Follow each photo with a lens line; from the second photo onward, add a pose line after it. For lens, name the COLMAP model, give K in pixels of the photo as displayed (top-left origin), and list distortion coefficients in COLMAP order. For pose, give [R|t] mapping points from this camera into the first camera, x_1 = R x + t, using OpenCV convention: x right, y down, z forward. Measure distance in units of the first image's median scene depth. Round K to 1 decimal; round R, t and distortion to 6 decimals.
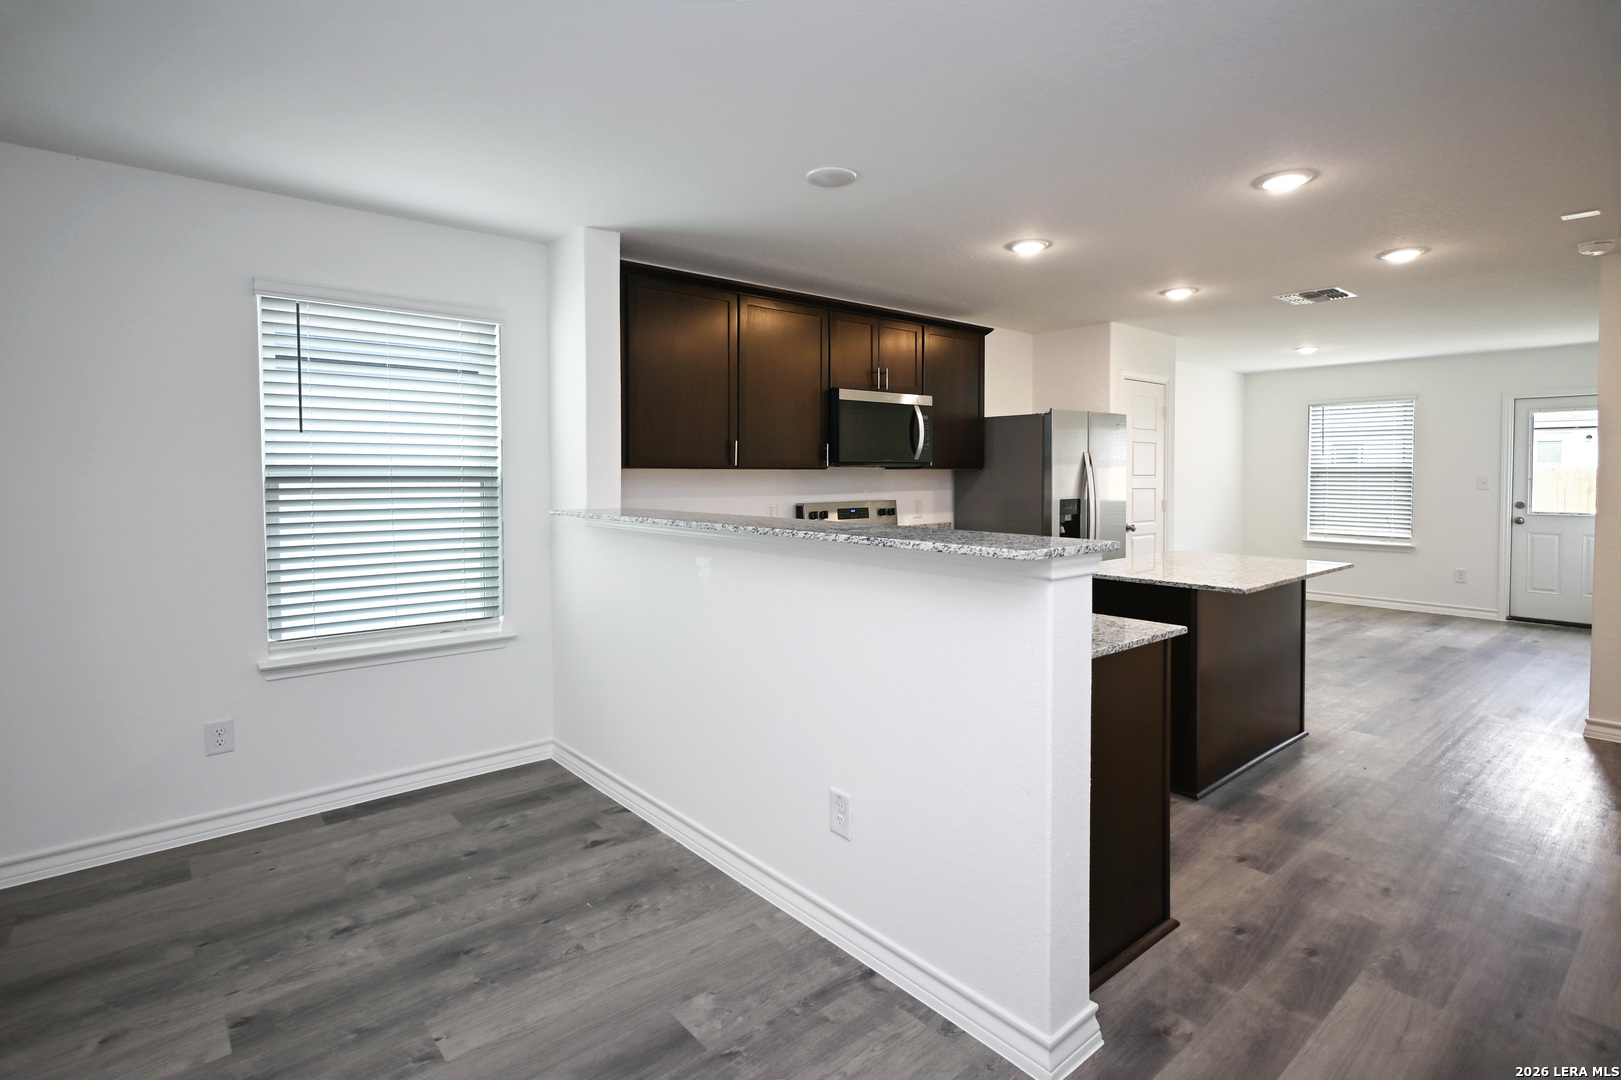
lens RADIAL K [[789.6, 0, 809.7], [0, 789.6, 494.6], [0, 0, 1]] dist [0.001428, 0.000080]
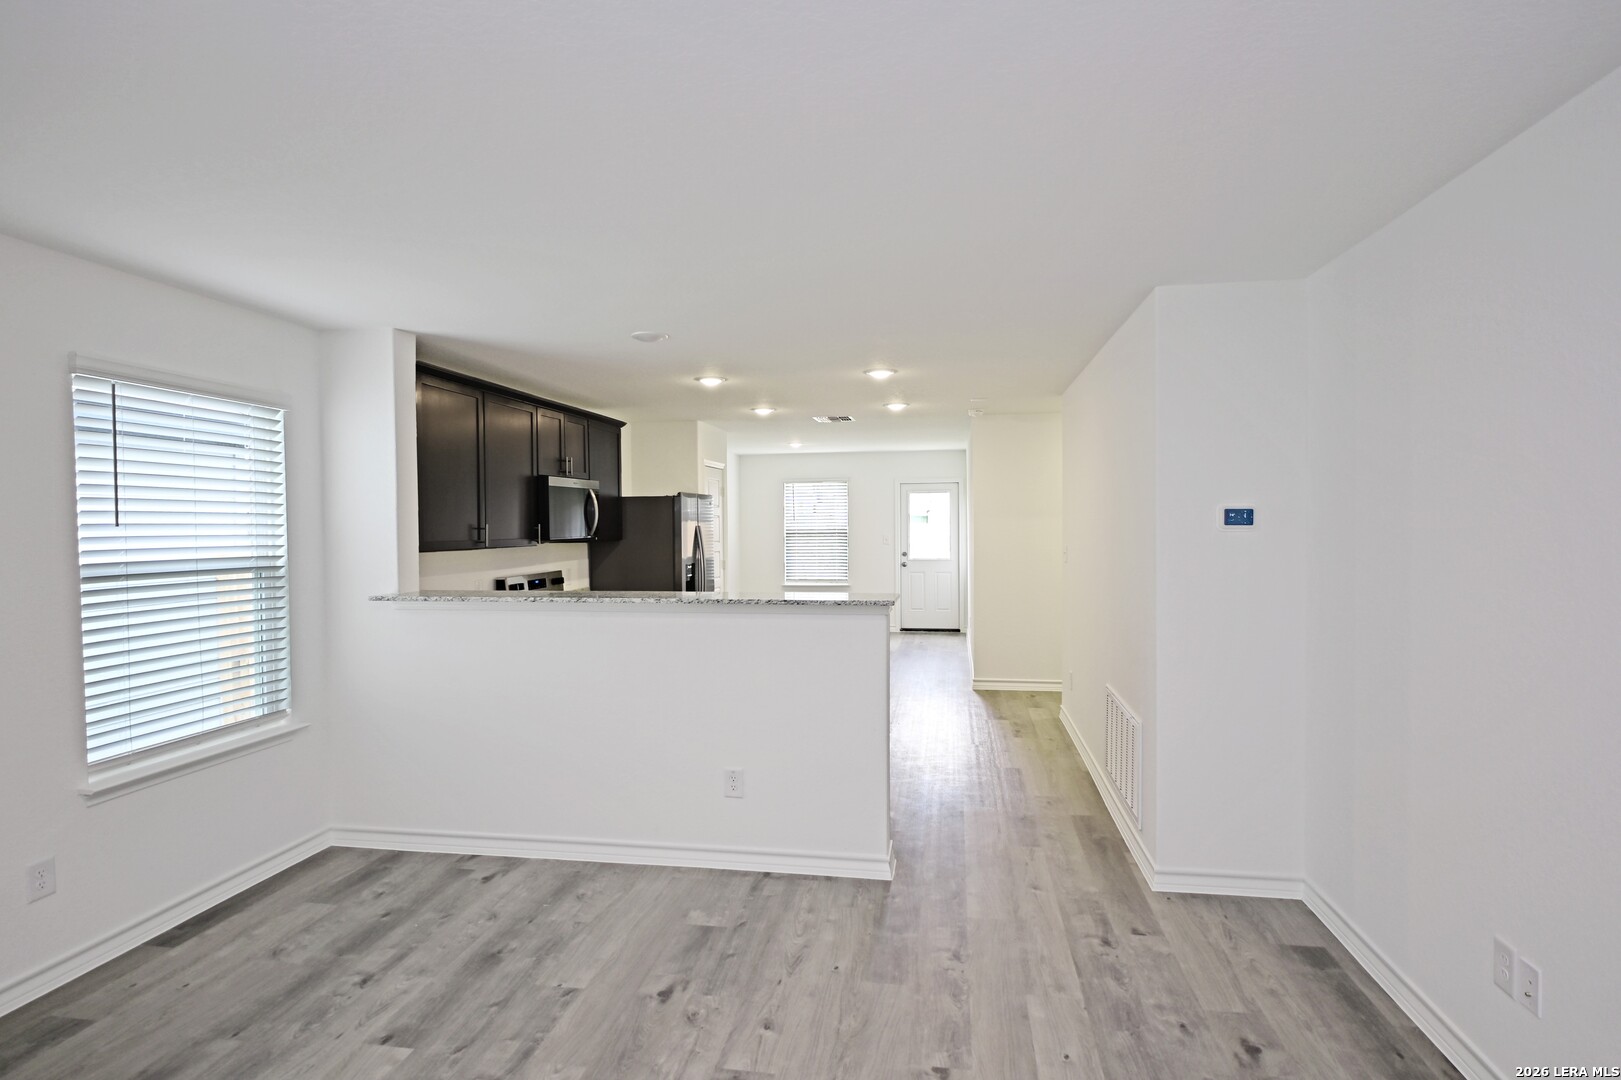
lens RADIAL K [[824.6, 0, 818.0], [0, 824.6, 529.9], [0, 0, 1]] dist [-0.001107, -0.000780]
pose [[0.761043, -0.011237, 0.648604, -0.625562], [0.027221, 0.999522, -0.014623, -0.037858], [-0.648130, 0.028784, 0.760985, -0.235430]]
